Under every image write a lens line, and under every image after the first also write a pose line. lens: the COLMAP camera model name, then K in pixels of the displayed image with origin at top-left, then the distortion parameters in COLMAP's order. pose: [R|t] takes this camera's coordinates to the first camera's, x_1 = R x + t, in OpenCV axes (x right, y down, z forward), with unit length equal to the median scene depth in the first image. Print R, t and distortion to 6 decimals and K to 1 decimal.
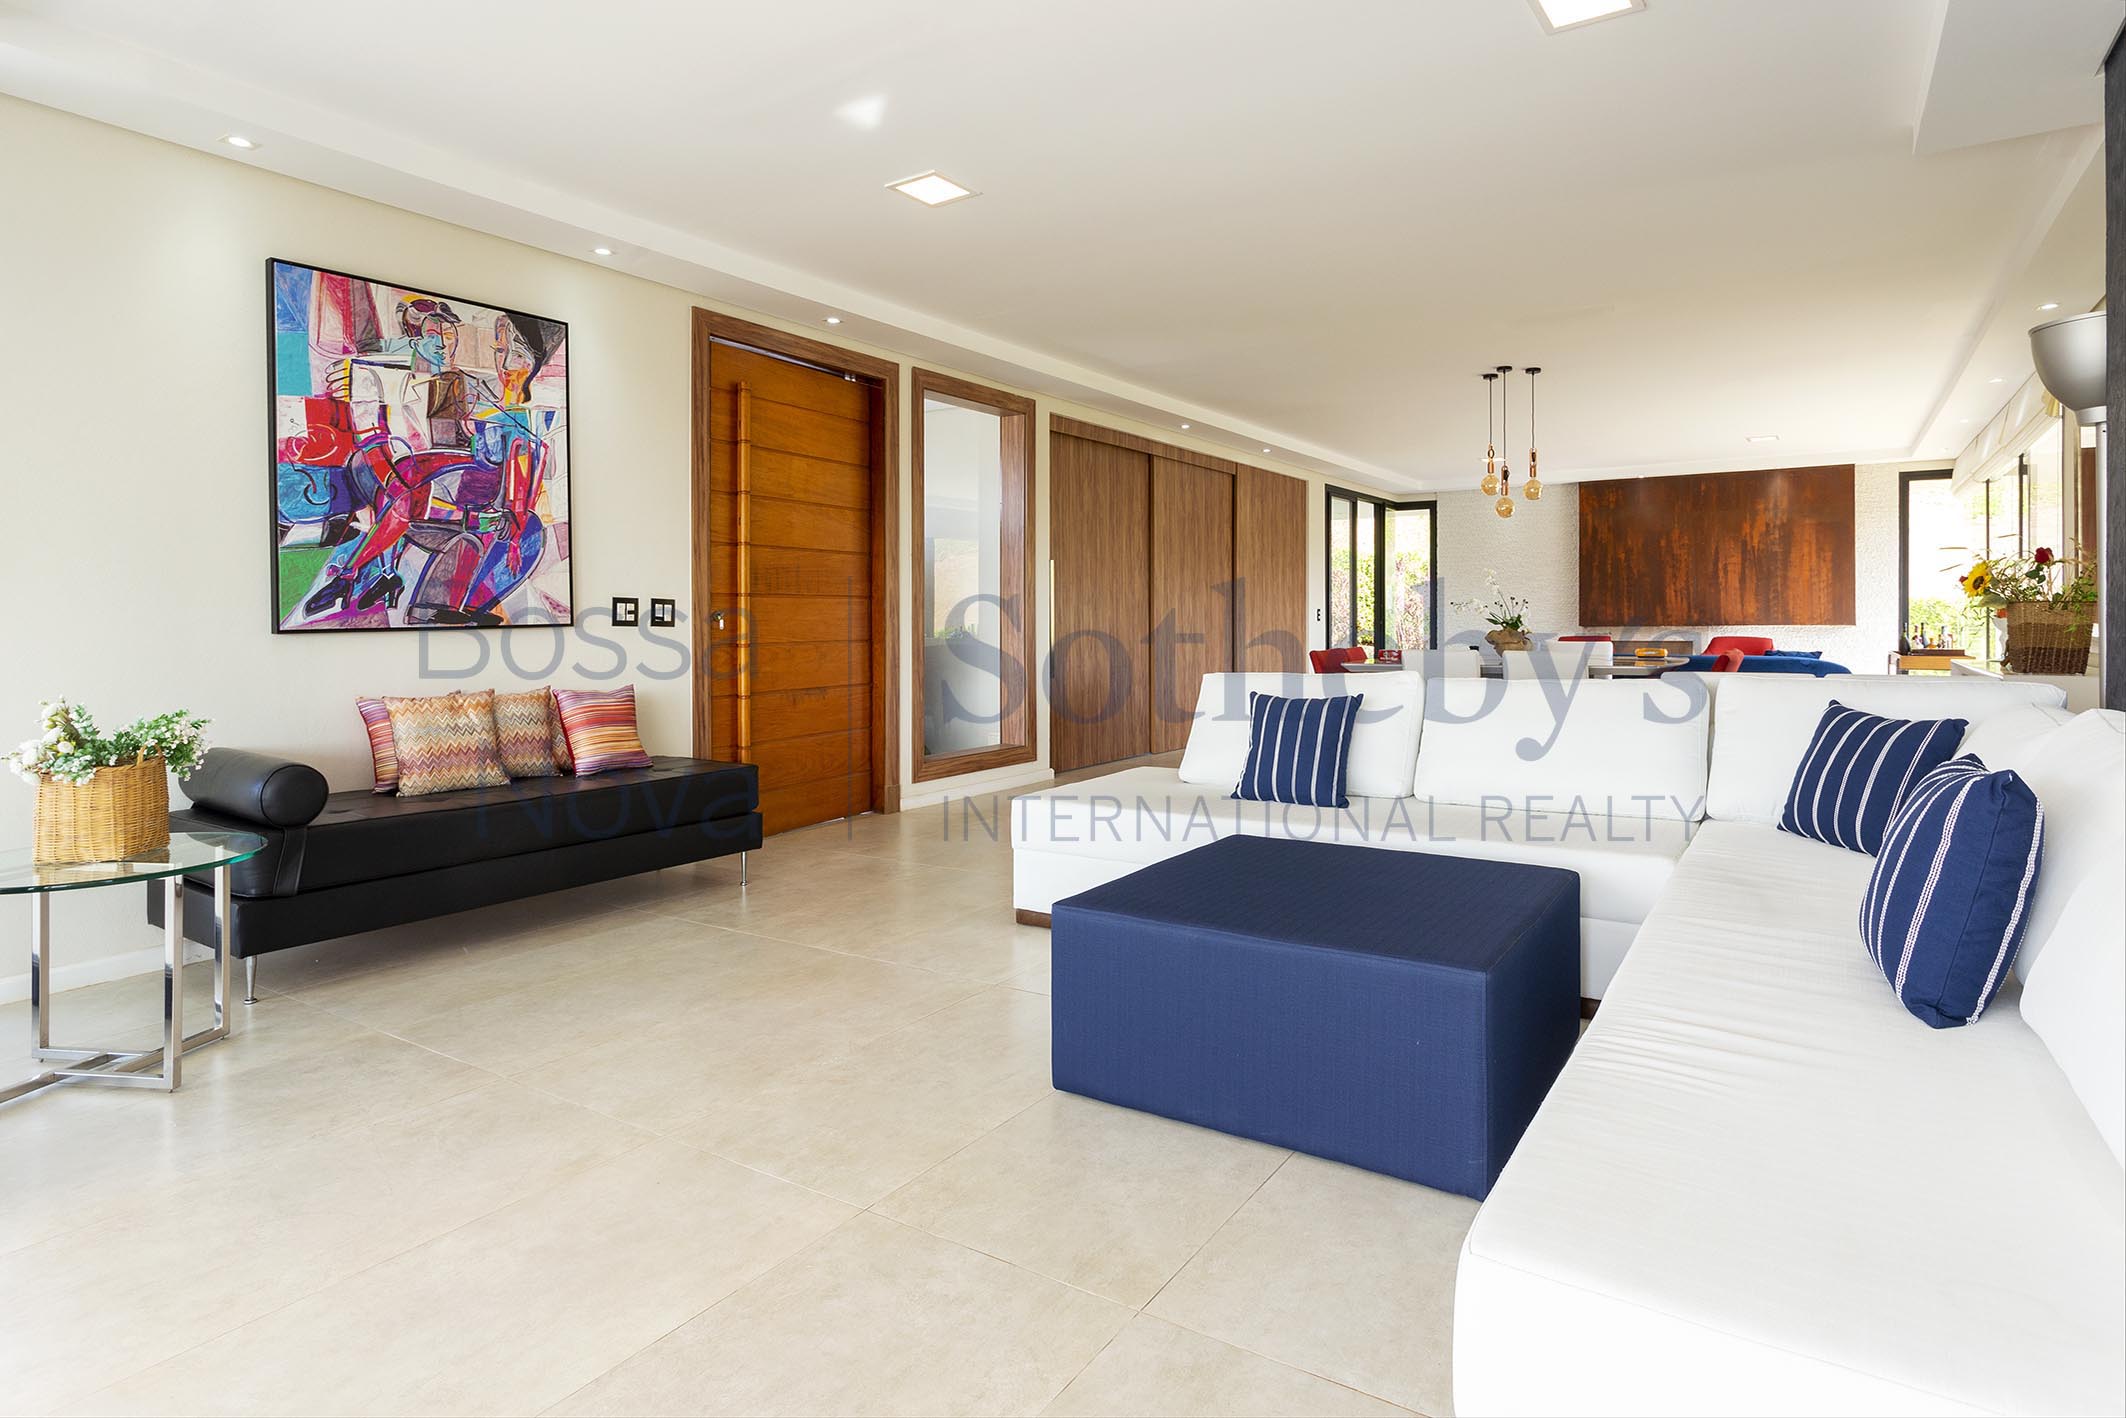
lens RADIAL K [[1157.0, 0, 1132.6], [0, 1157.0, 611.4], [0, 0, 1]] dist [-0.006698, 0.004980]
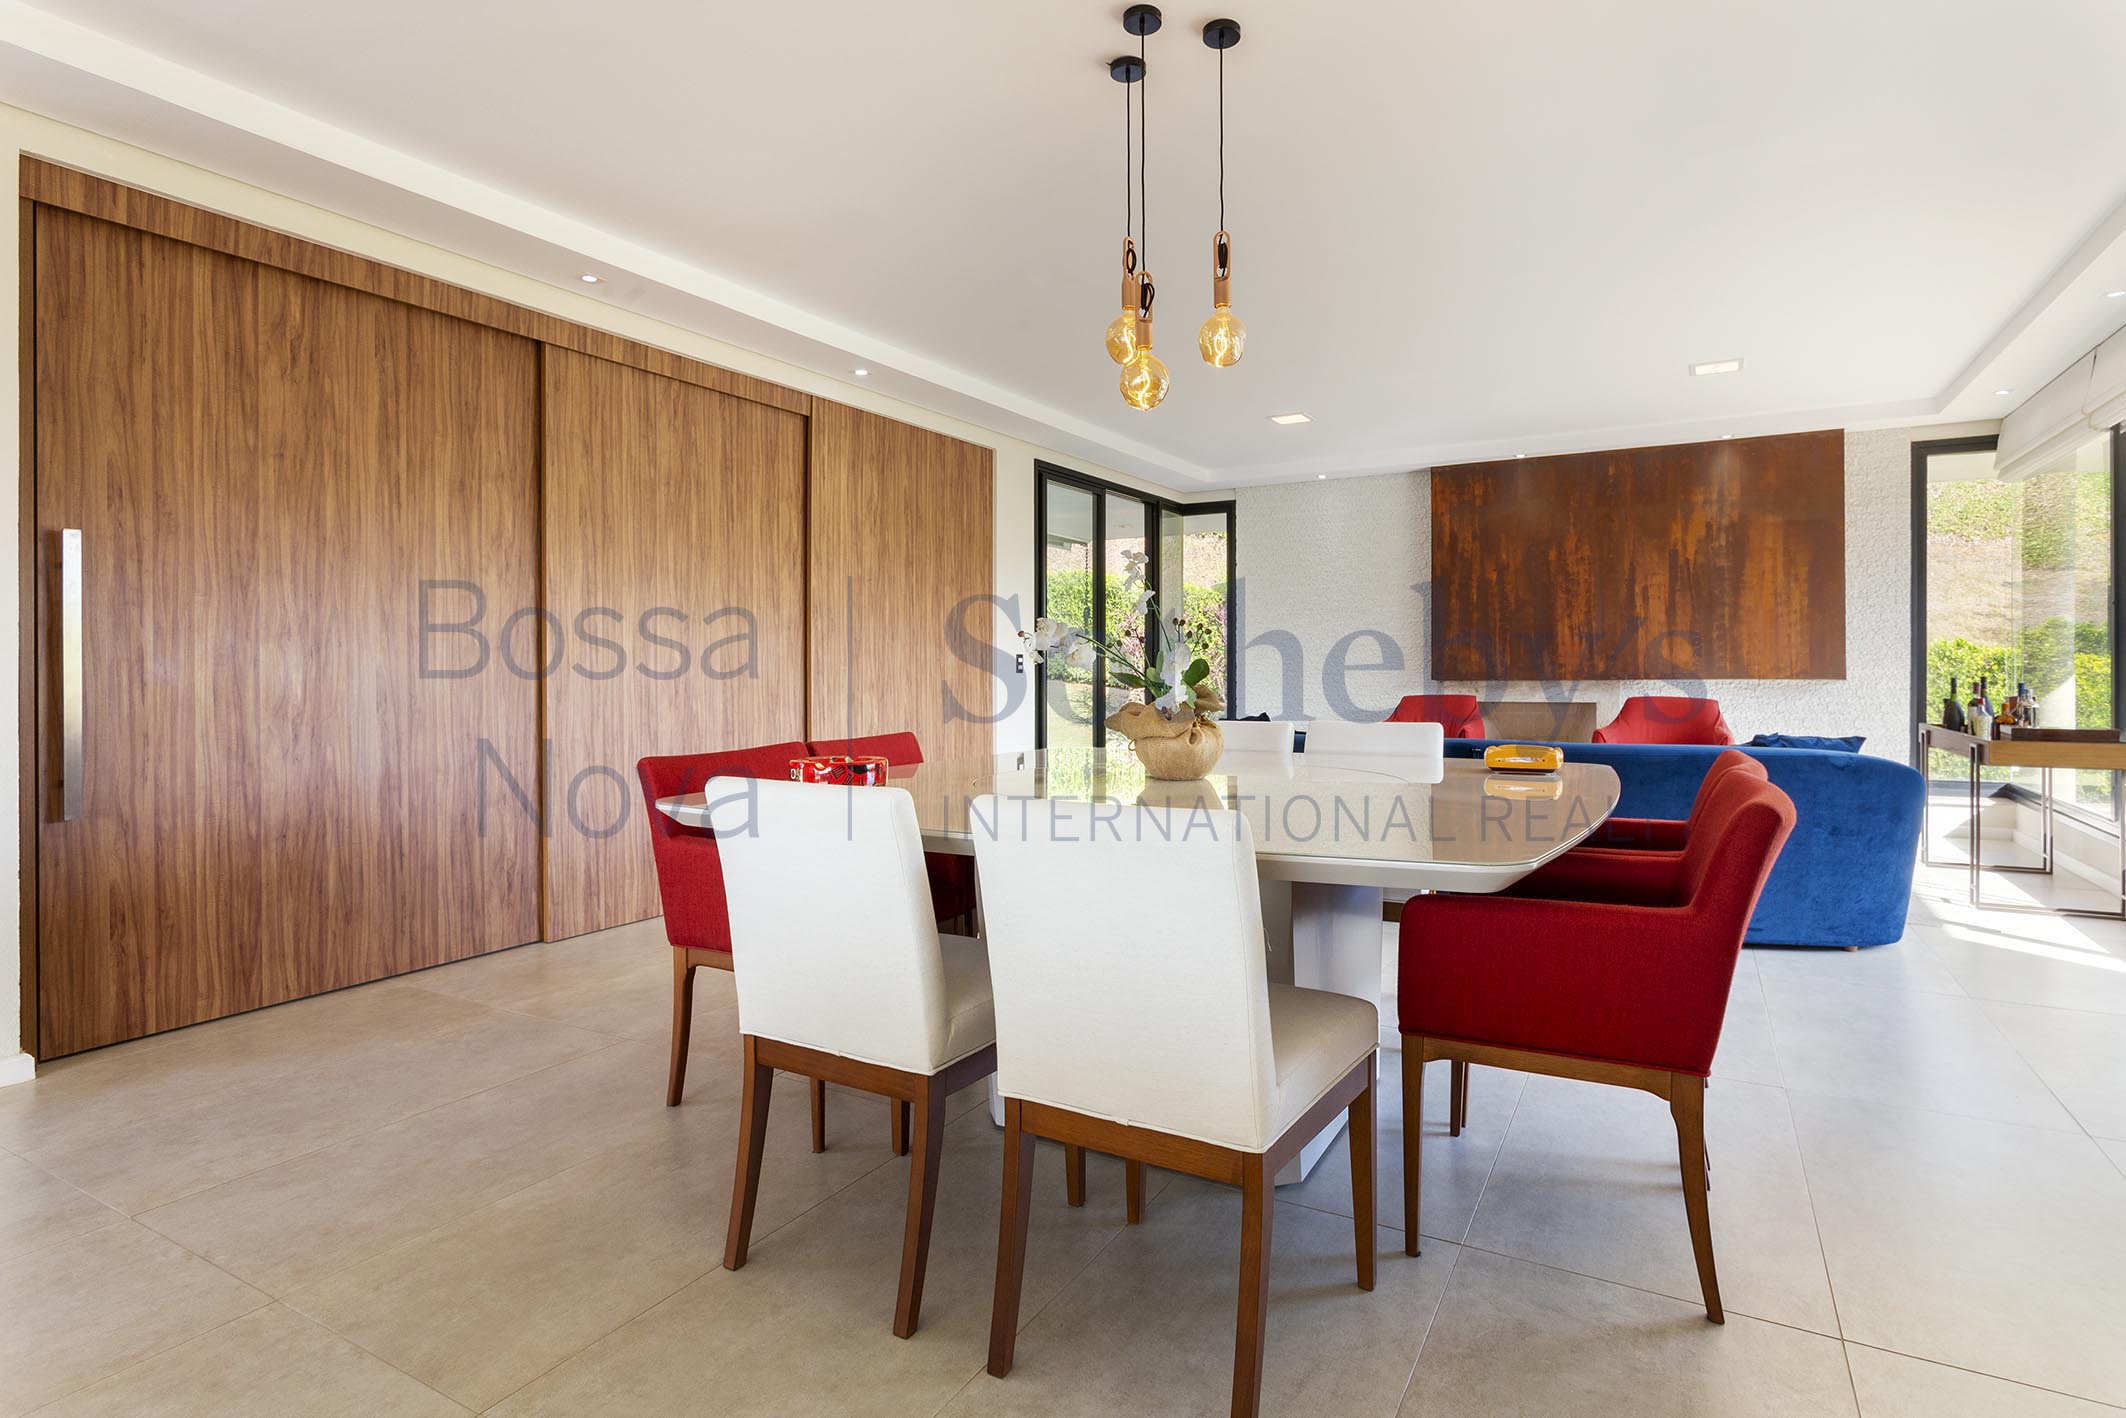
lens RADIAL K [[1051.0, 0, 1120.9], [0, 1051.0, 664.1], [0, 0, 1]] dist [-0.007367, 0.001303]
pose [[0.999207, -0.000300, 0.039816, 0.247829], [0.000141, 0.999992, 0.003987, 0.001275], [-0.039817, -0.003978, 0.999199, 0.538810]]
